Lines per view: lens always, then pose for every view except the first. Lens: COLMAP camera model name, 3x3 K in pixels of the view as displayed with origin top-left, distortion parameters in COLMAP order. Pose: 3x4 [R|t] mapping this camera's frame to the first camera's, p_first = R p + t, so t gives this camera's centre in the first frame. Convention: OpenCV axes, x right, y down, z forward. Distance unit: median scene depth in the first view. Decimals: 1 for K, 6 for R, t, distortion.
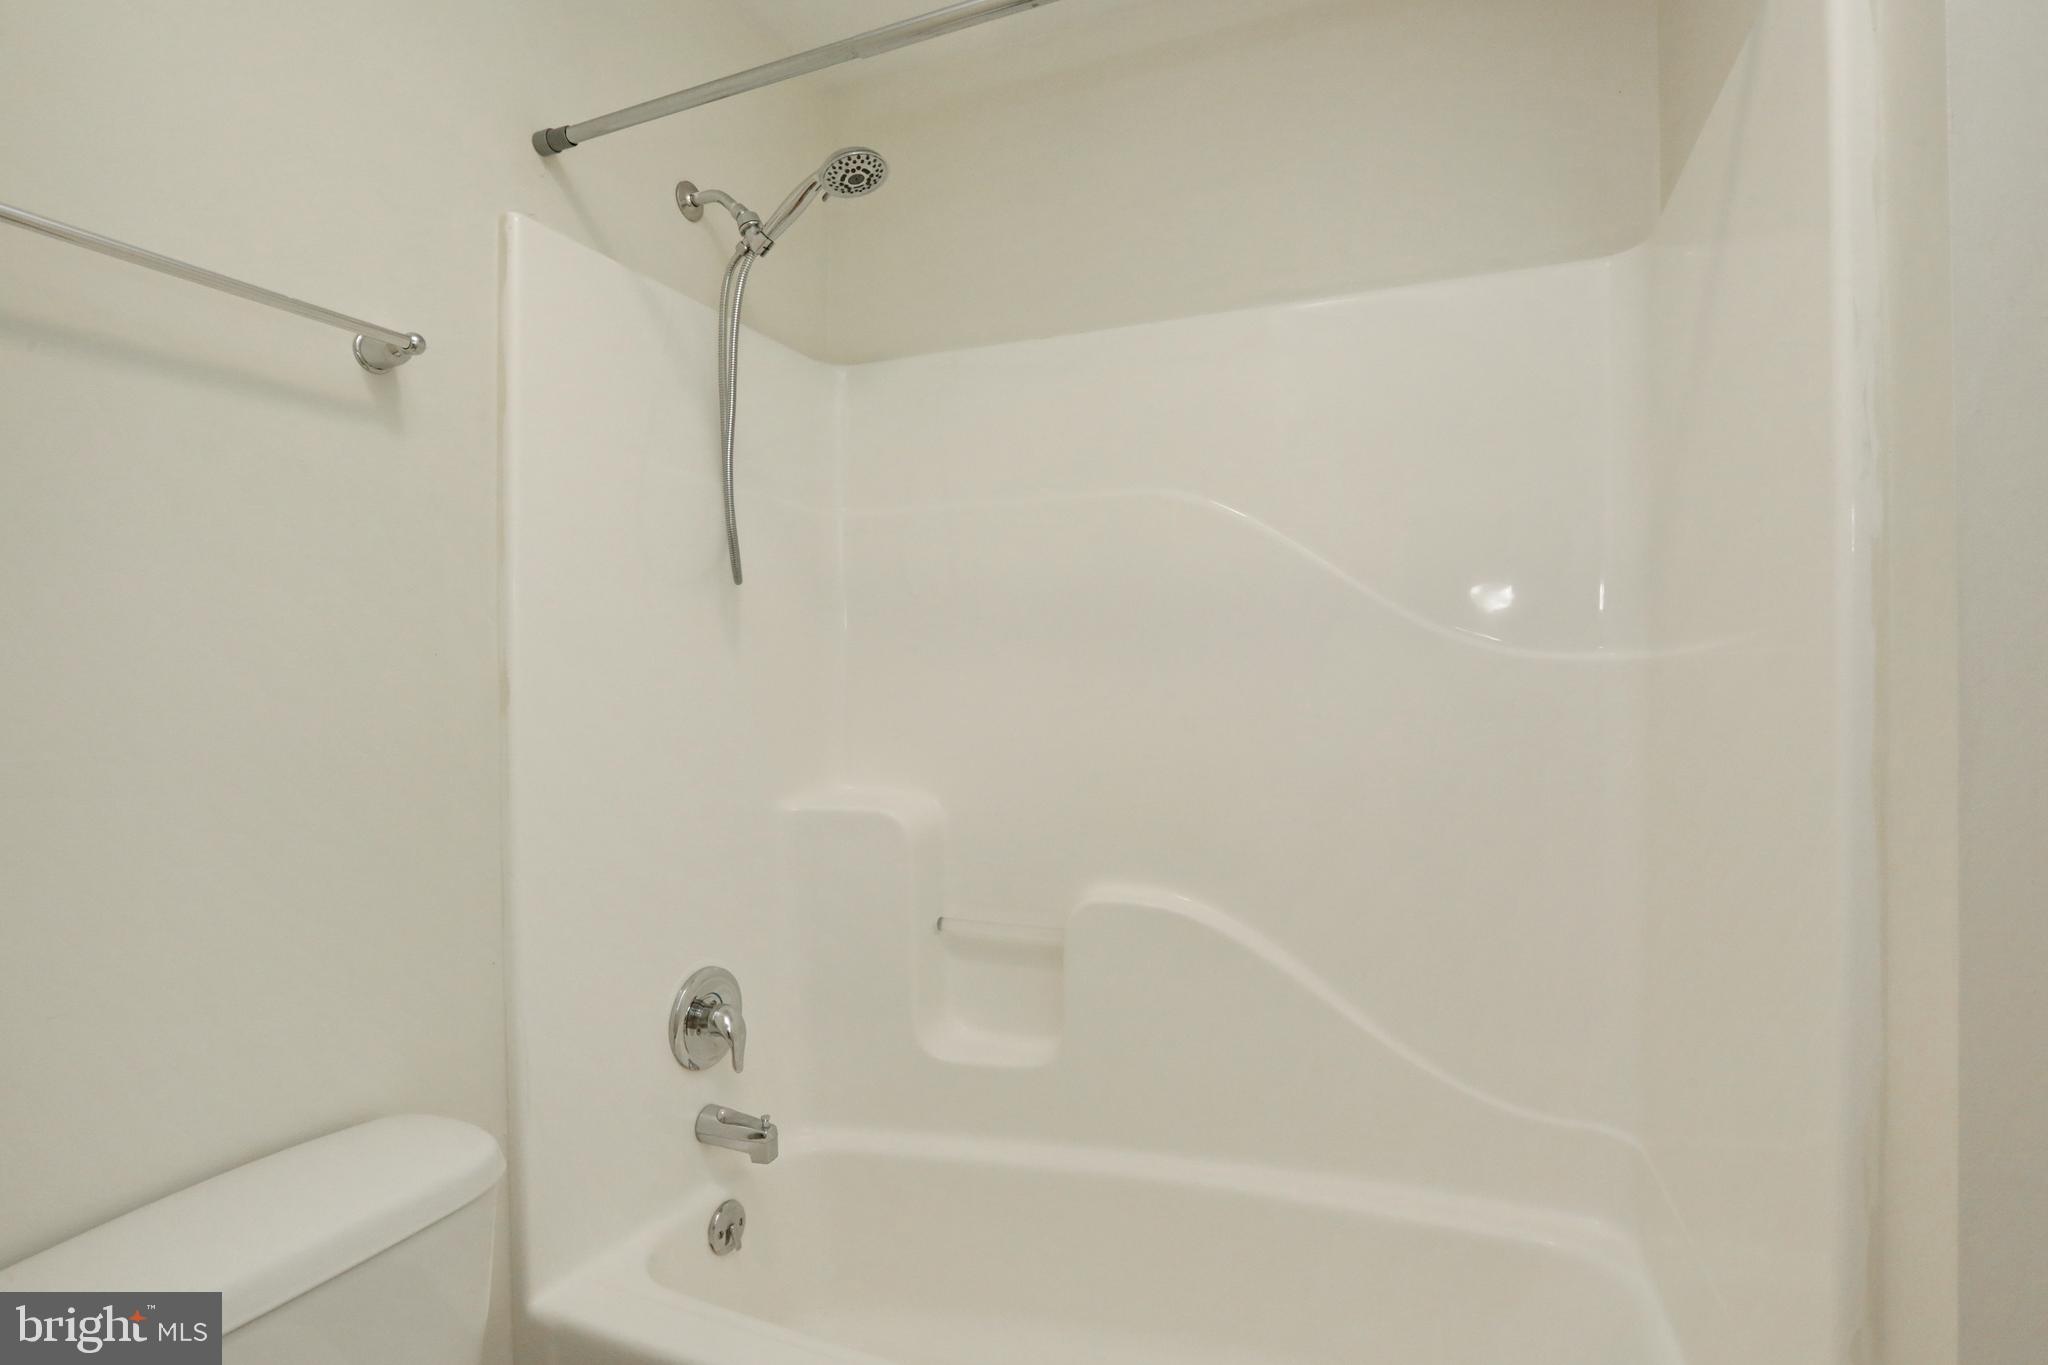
lens RADIAL K [[991.4, 0, 1031.7], [0, 991.4, 693.9], [0, 0, 1]] dist [-0.033656, 0.006680]
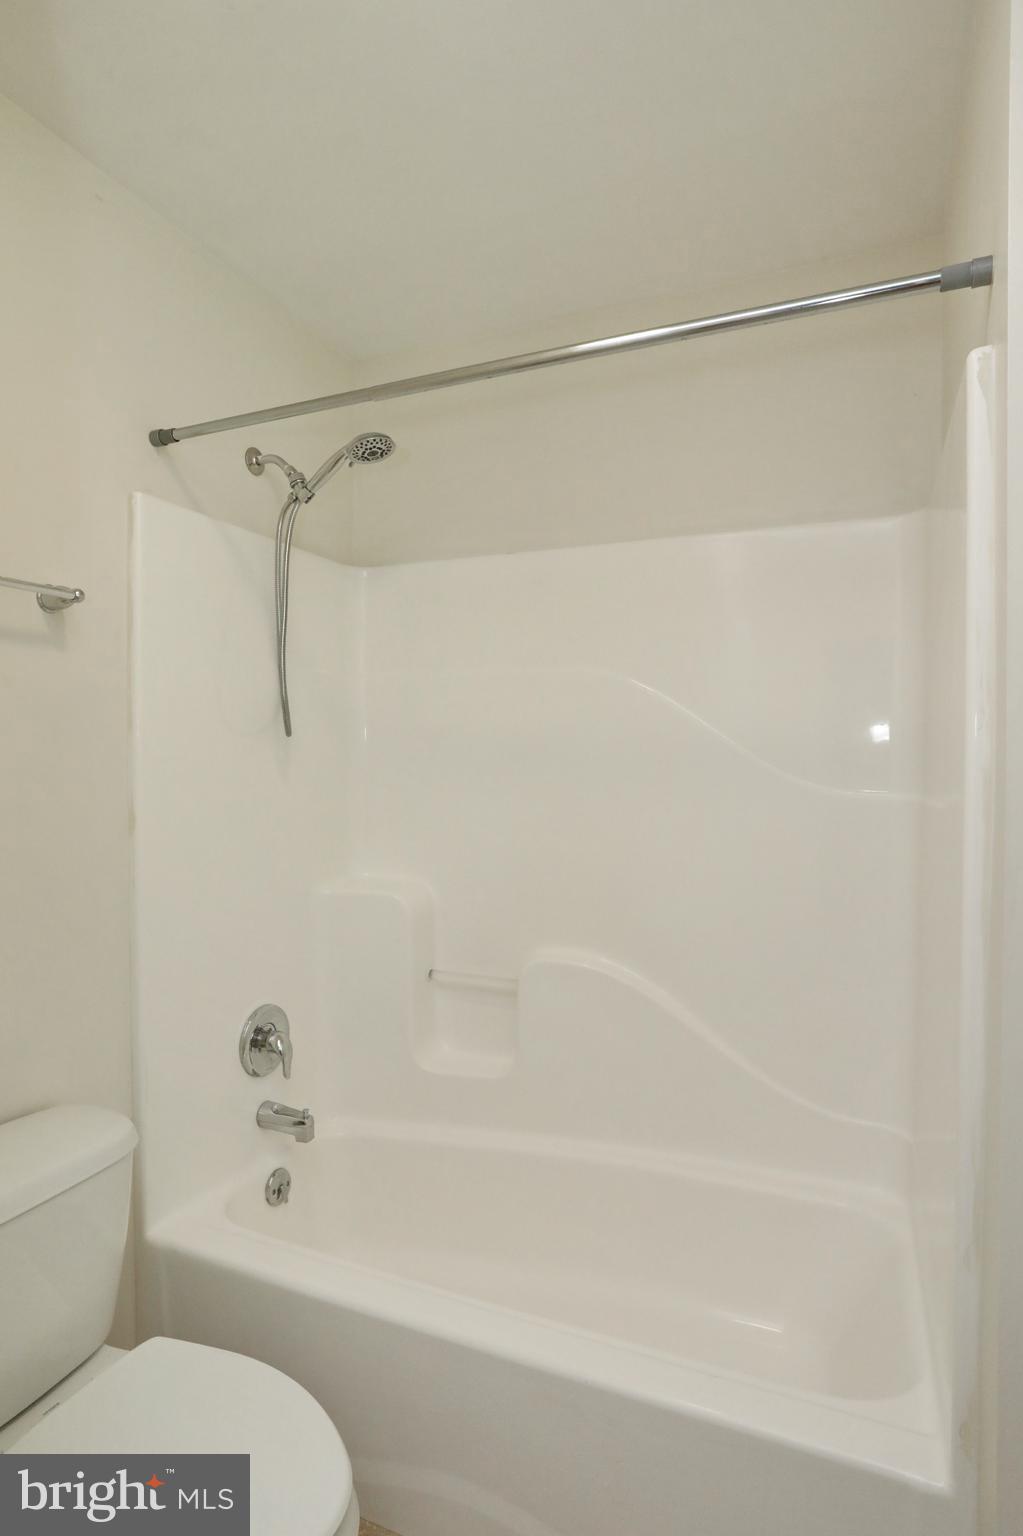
lens RADIAL K [[842.0, 0, 513.2], [0, 842.0, 767.1], [0, 0, 1]] dist [-0.037002, 0.011079]
pose [[0.999748, 0.008878, -0.020631, 0.051757], [-0.008663, 0.999907, 0.010486, -0.084407], [0.020722, -0.010305, 0.999732, -0.203816]]
